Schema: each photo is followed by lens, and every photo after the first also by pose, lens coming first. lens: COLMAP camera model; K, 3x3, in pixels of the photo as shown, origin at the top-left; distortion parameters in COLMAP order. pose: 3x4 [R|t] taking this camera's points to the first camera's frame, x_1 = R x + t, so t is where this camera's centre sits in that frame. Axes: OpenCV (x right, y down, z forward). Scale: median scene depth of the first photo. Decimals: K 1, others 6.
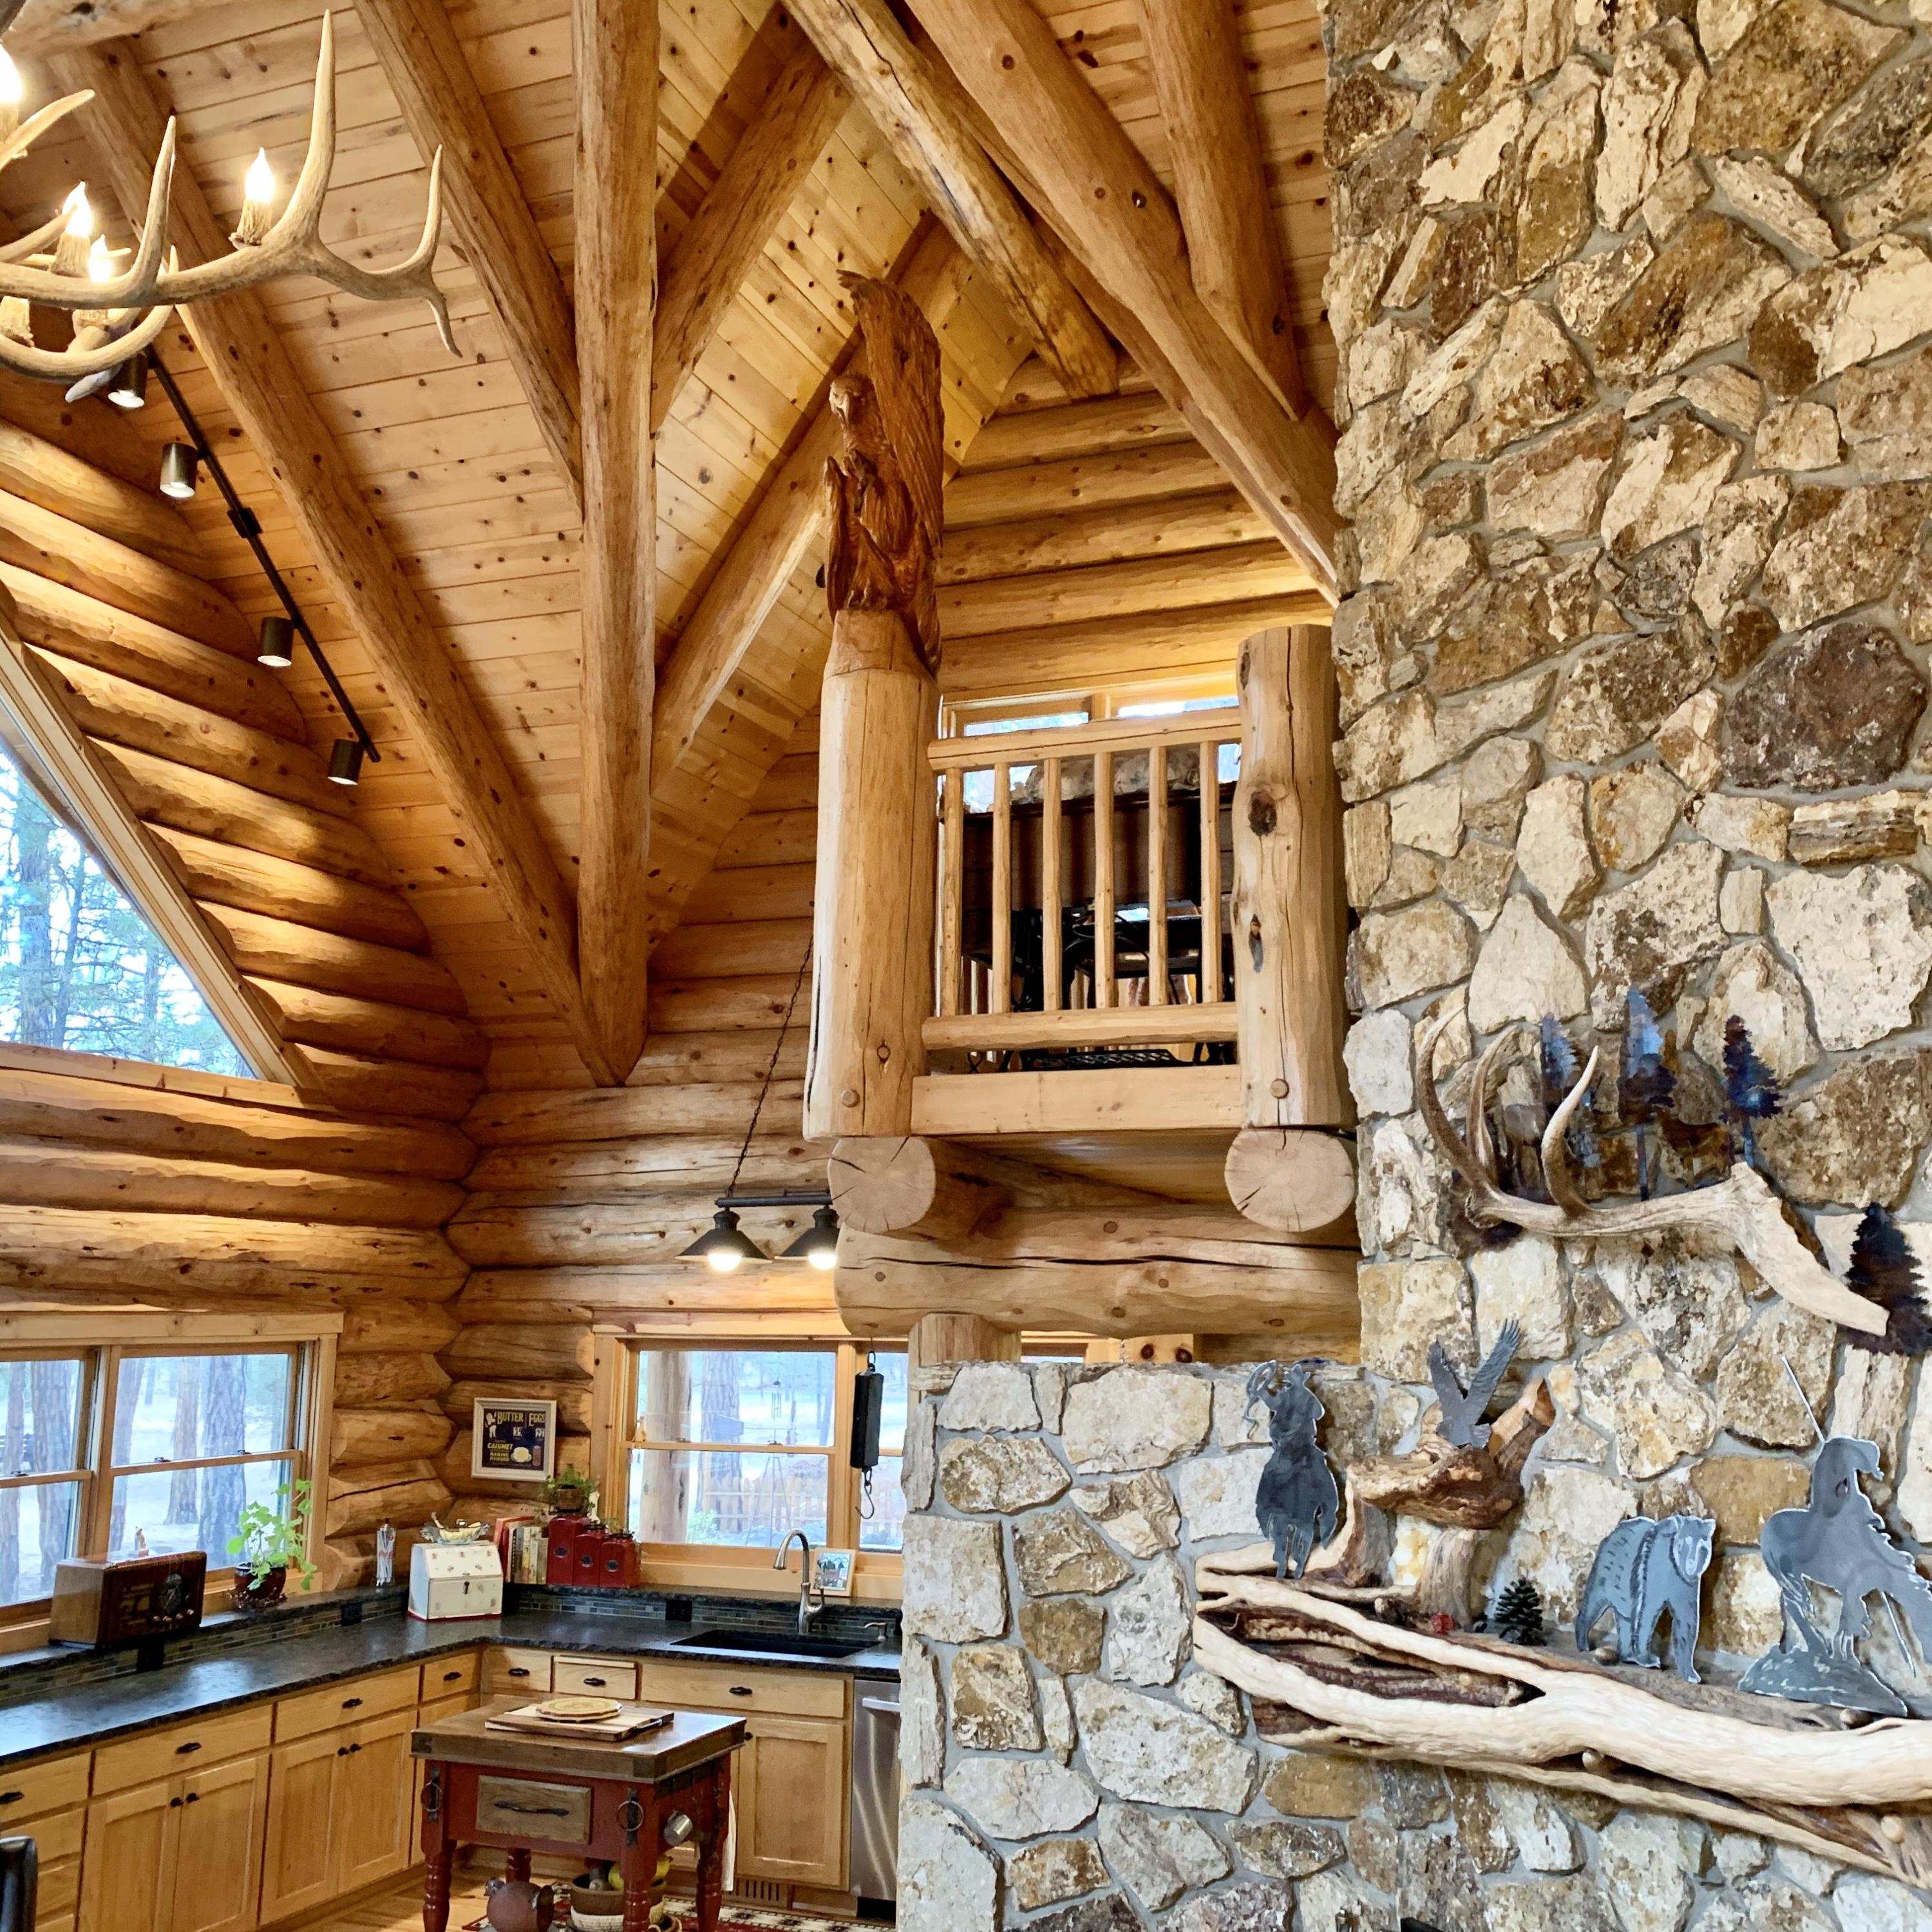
lens RADIAL K [[2047.8, 0, 965.0], [0, 2047.8, 972.3], [0, 0, 1]] dist [-0.010463, 0.000000]
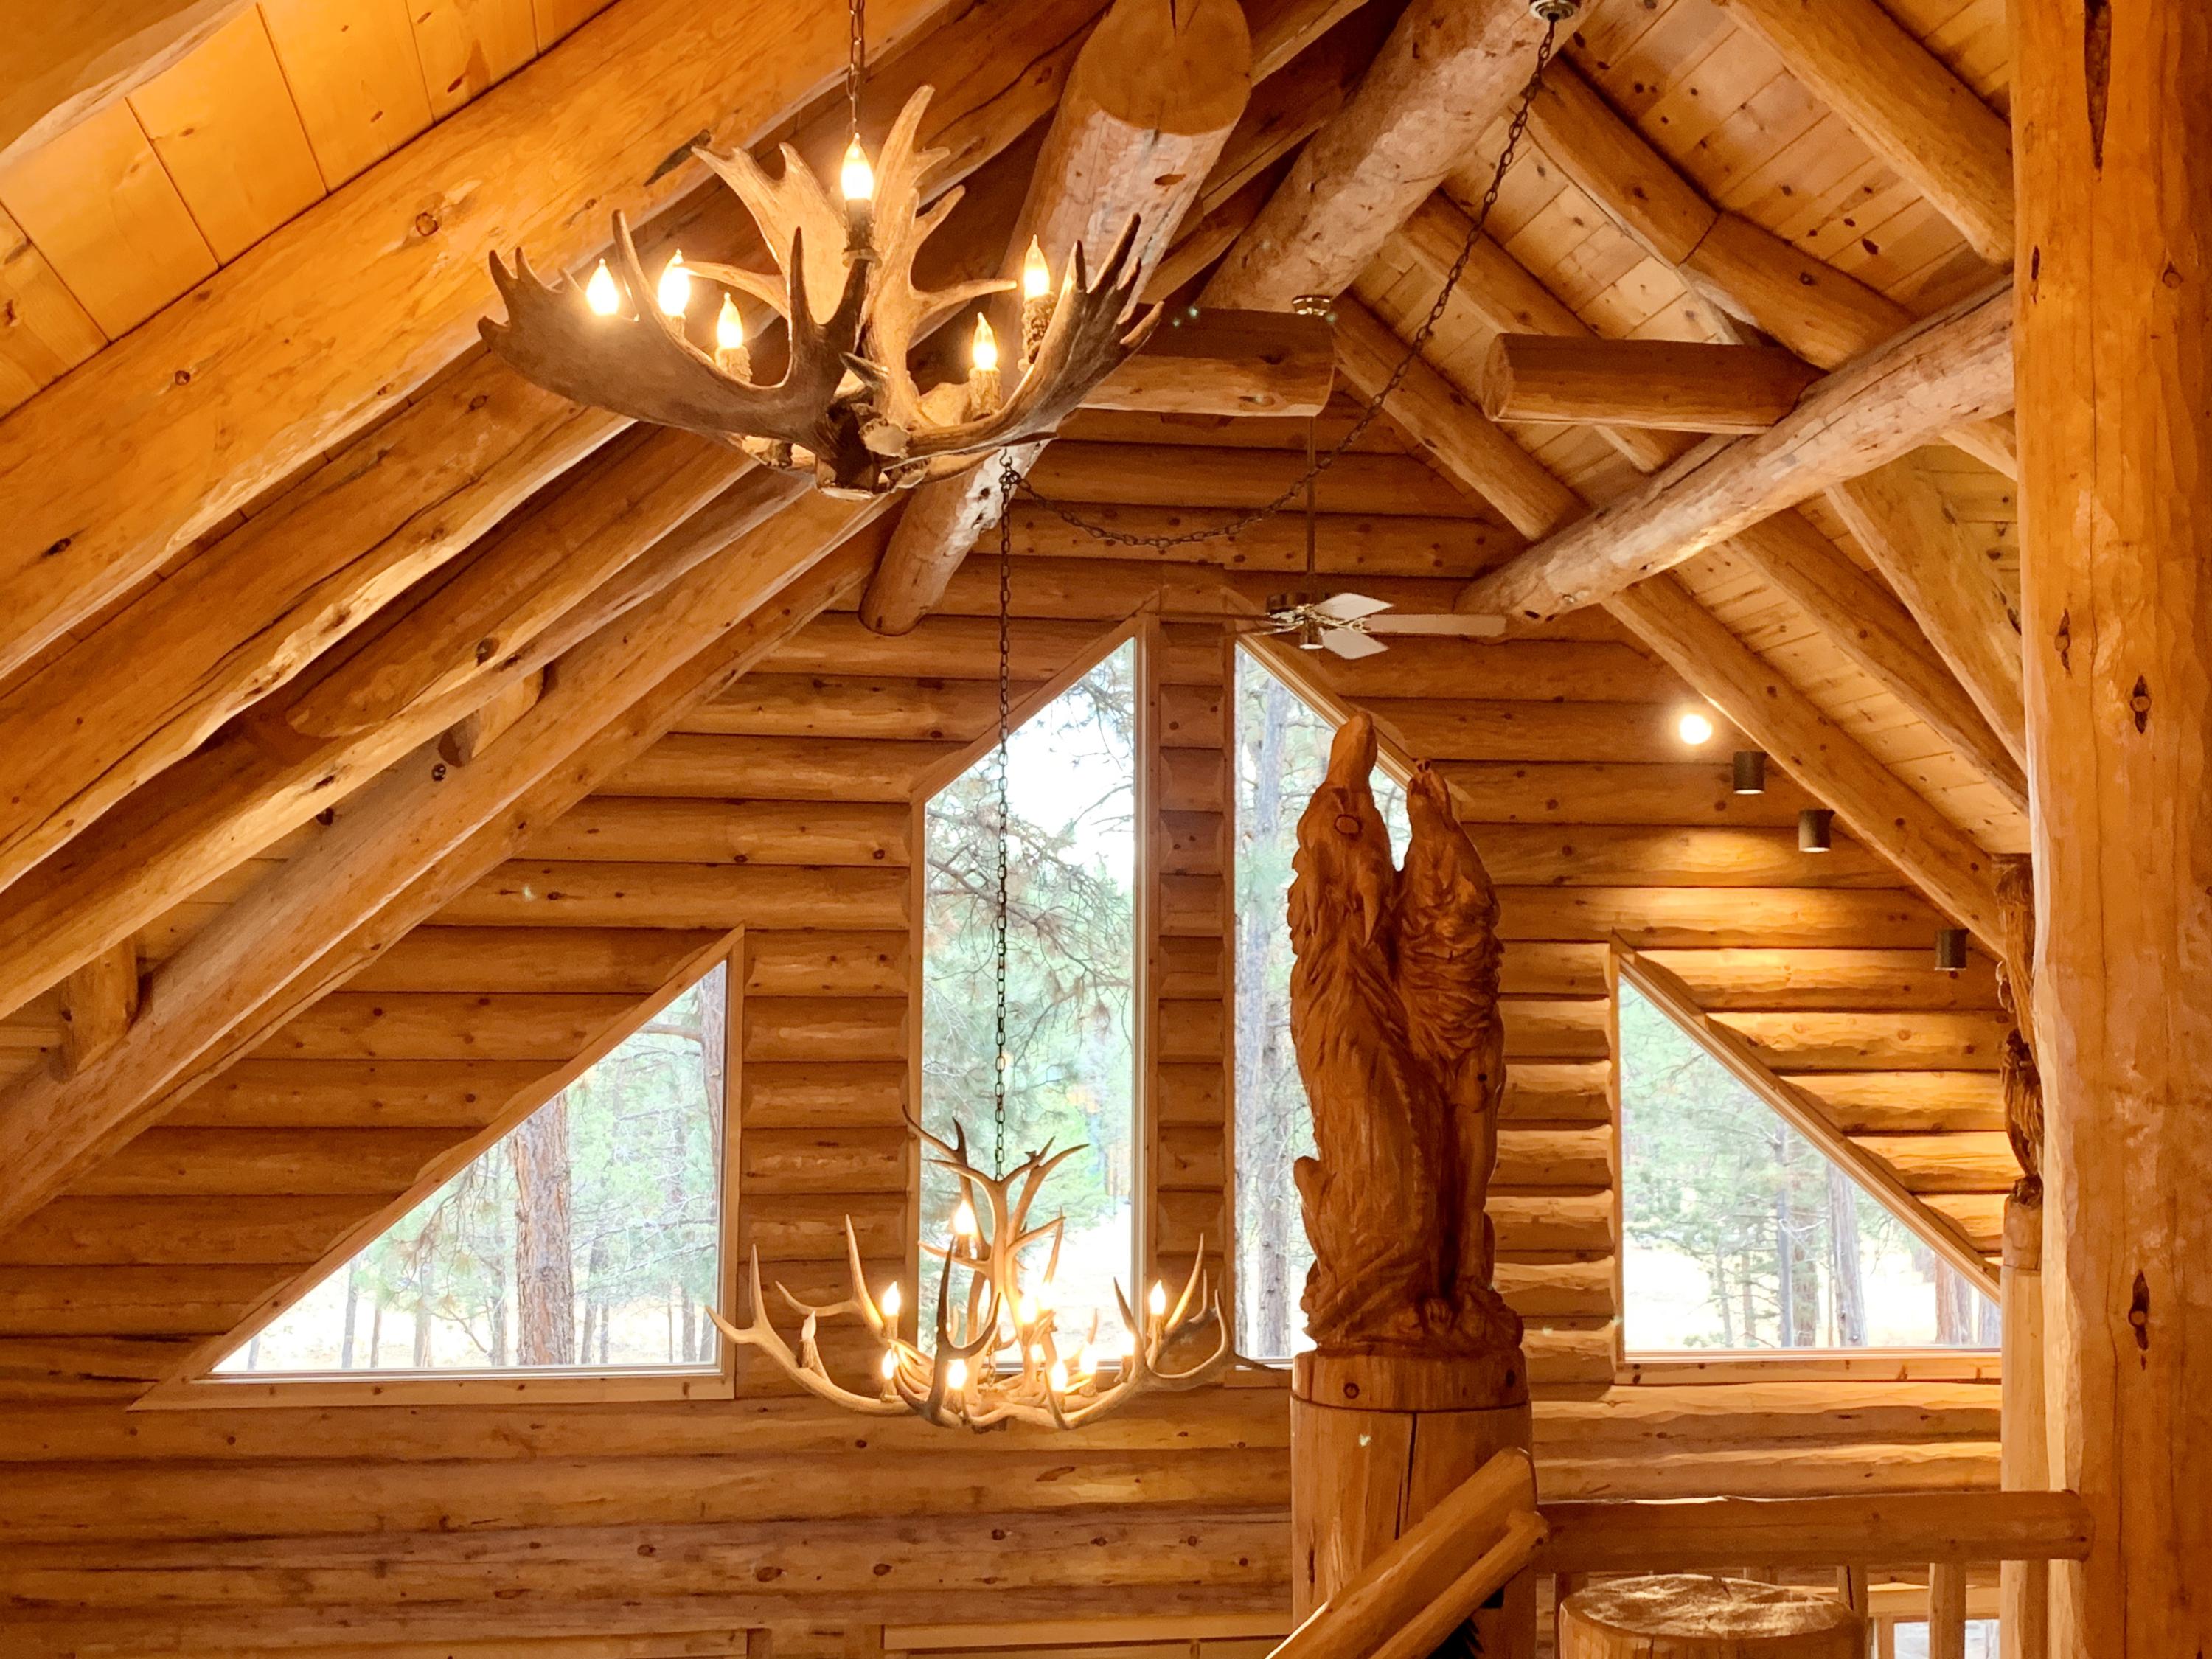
lens RADIAL K [[2537.0, 0, 1099.4], [0, 2537.0, 809.9], [0, 0, 1]] dist [0.060390, 0.000000]
pose [[0.529979, -0.081682, -0.844068, 0.624108], [0.148354, 0.988931, -0.002551, -0.338960], [0.834933, -0.123869, 0.536230, -0.062136]]
